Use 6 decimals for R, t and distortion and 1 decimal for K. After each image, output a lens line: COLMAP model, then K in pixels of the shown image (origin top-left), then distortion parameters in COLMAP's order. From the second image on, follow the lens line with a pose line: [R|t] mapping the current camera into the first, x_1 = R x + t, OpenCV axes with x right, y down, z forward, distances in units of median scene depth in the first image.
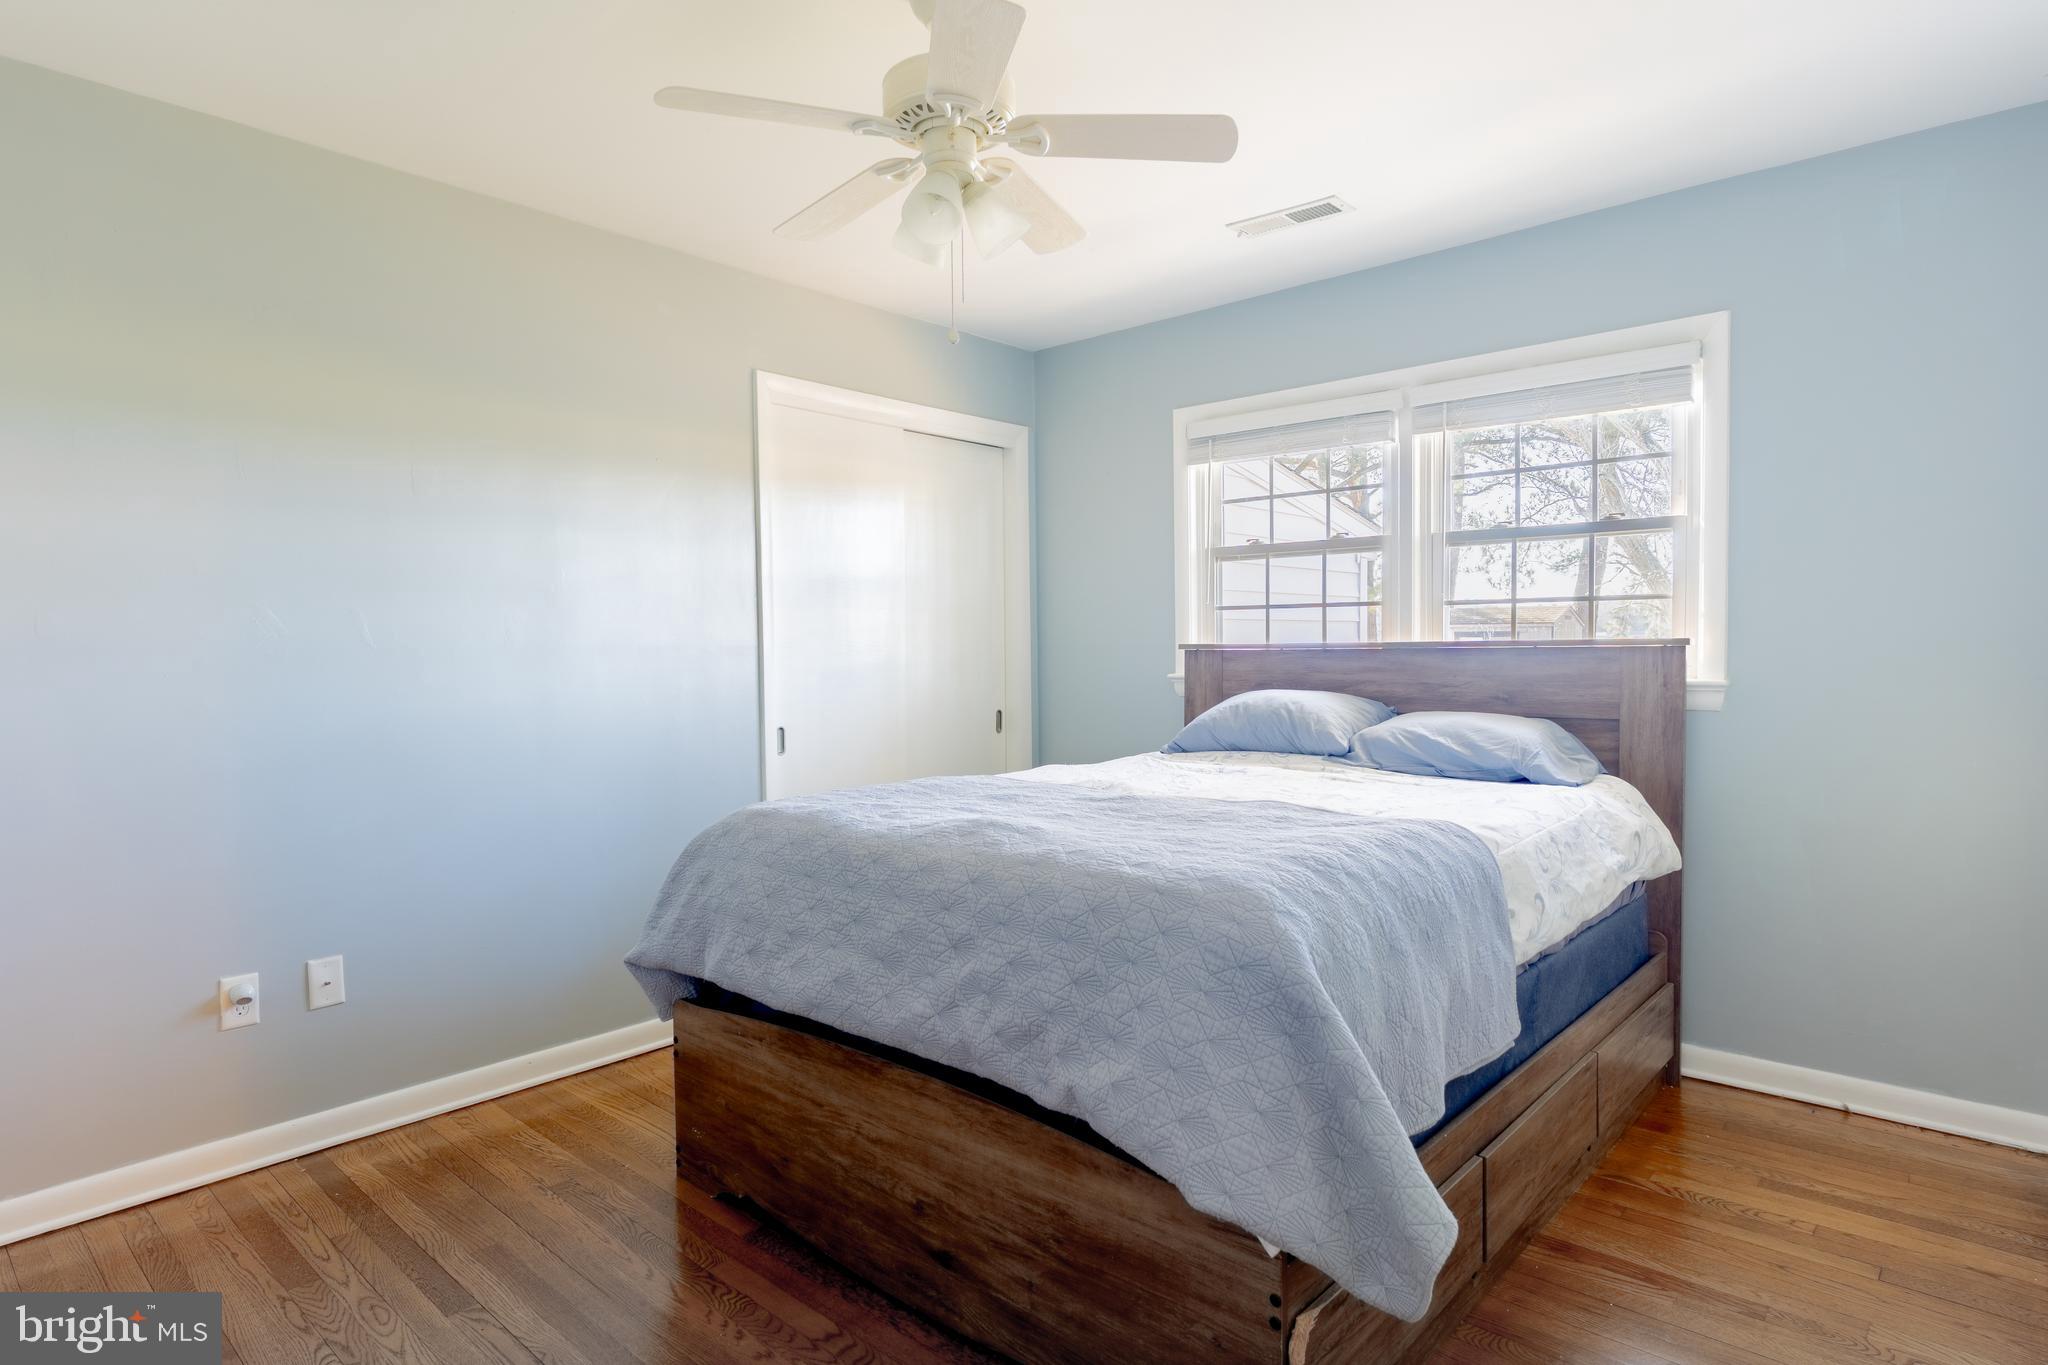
lens RADIAL K [[1121.1, 0, 1024.0], [0, 1121.1, 682.5], [0, 0, 1]] dist [-0.003813, -0.000043]
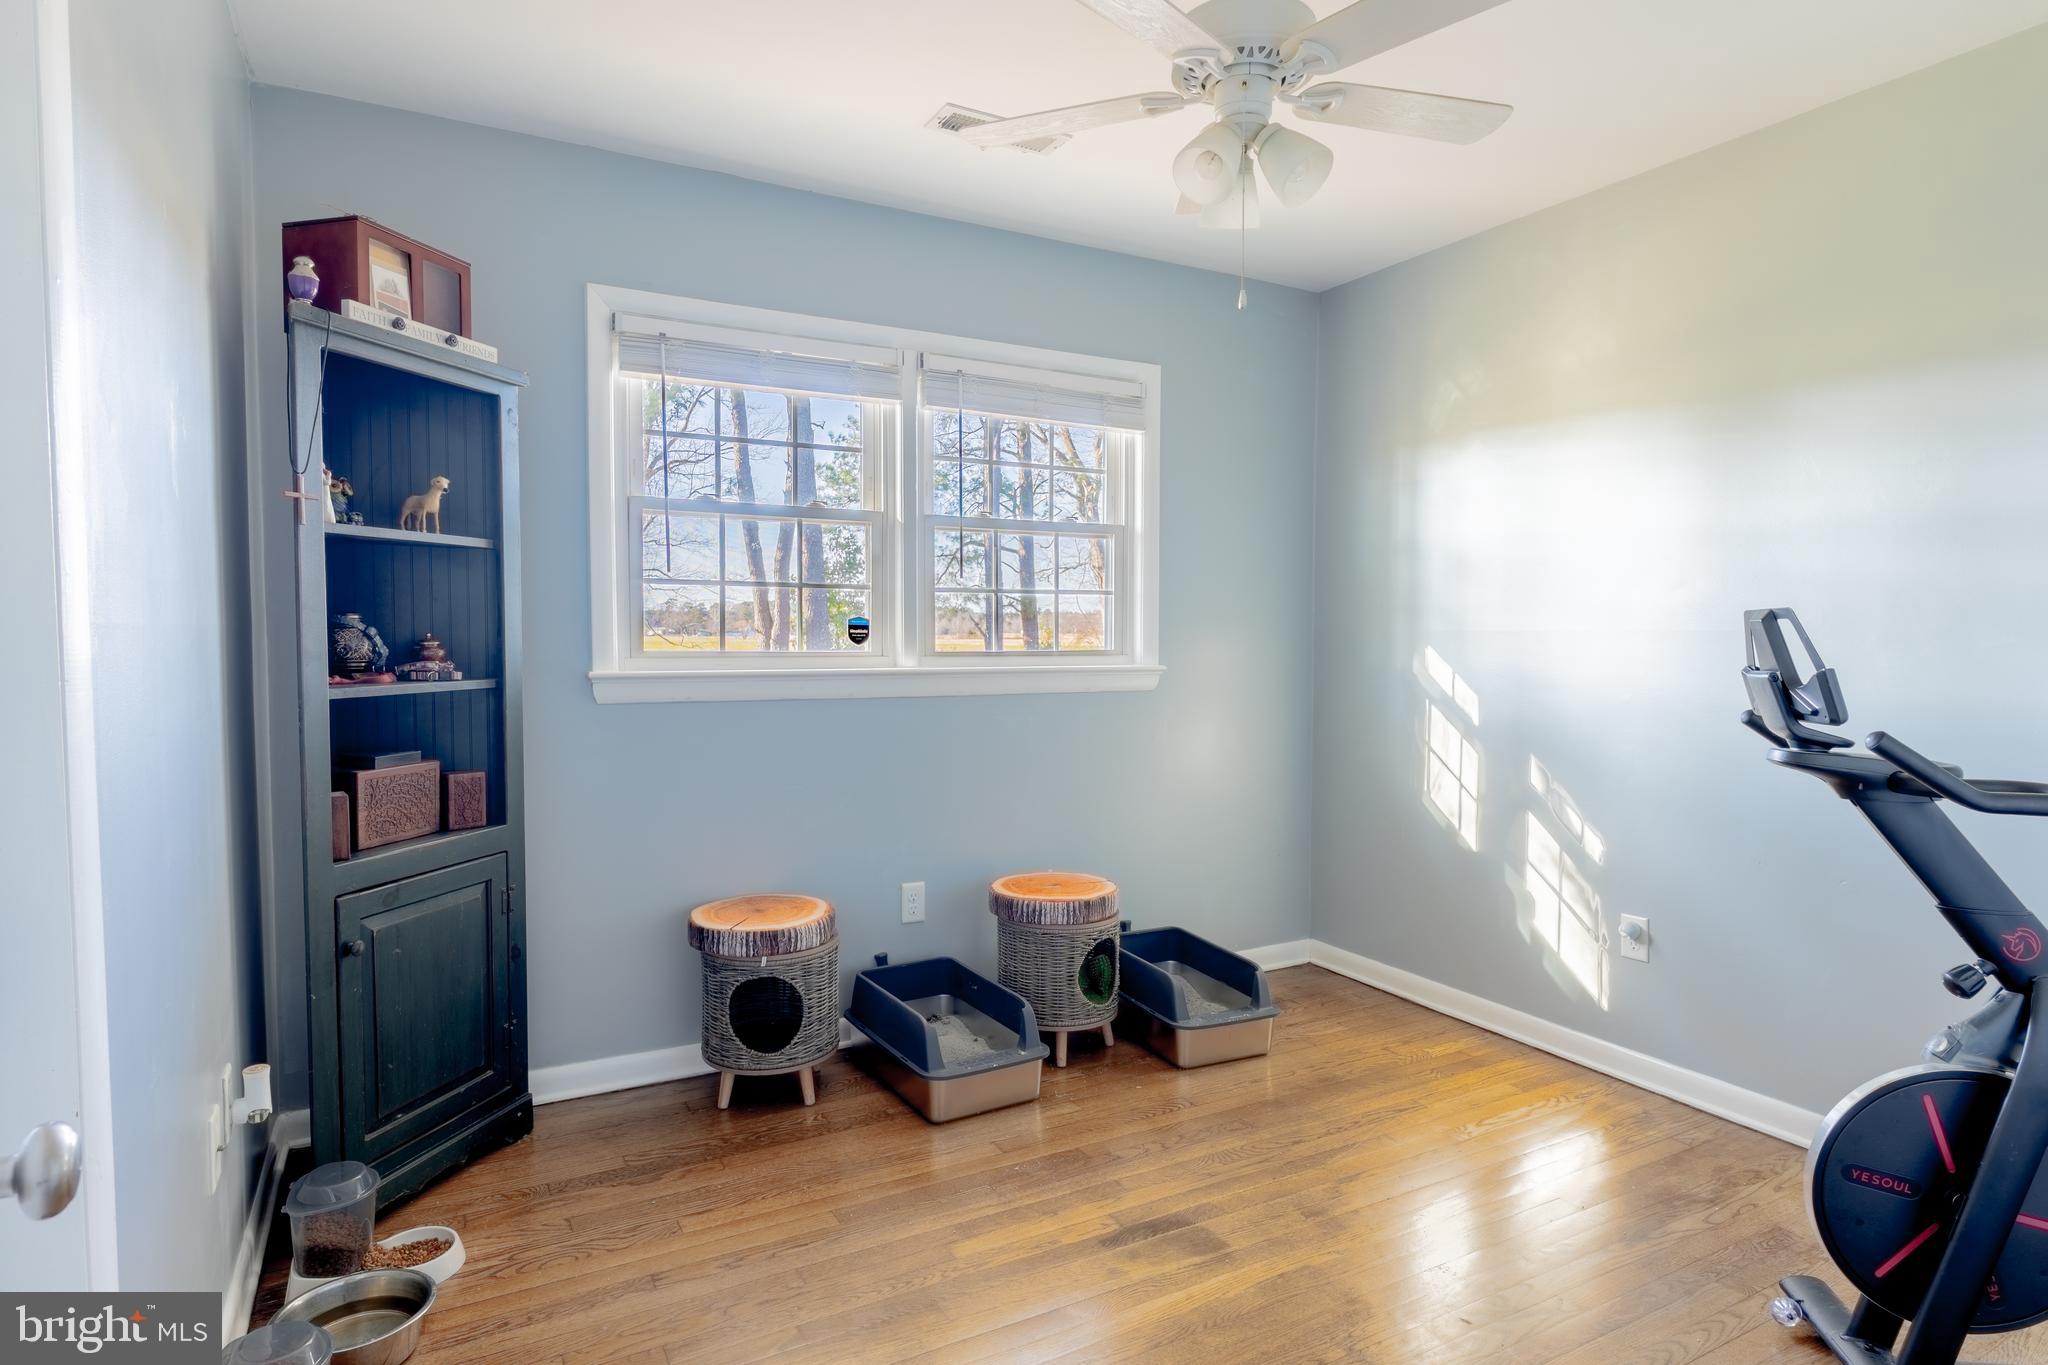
lens RADIAL K [[1121.1, 0, 1024.0], [0, 1121.1, 682.5], [0, 0, 1]] dist [-0.003813, -0.000043]
pose [[0.317933, -0.035951, 0.947431, -0.495465], [0.010620, 0.999353, 0.034358, -0.024542], [-0.948054, -0.000861, 0.318109, 0.630646]]
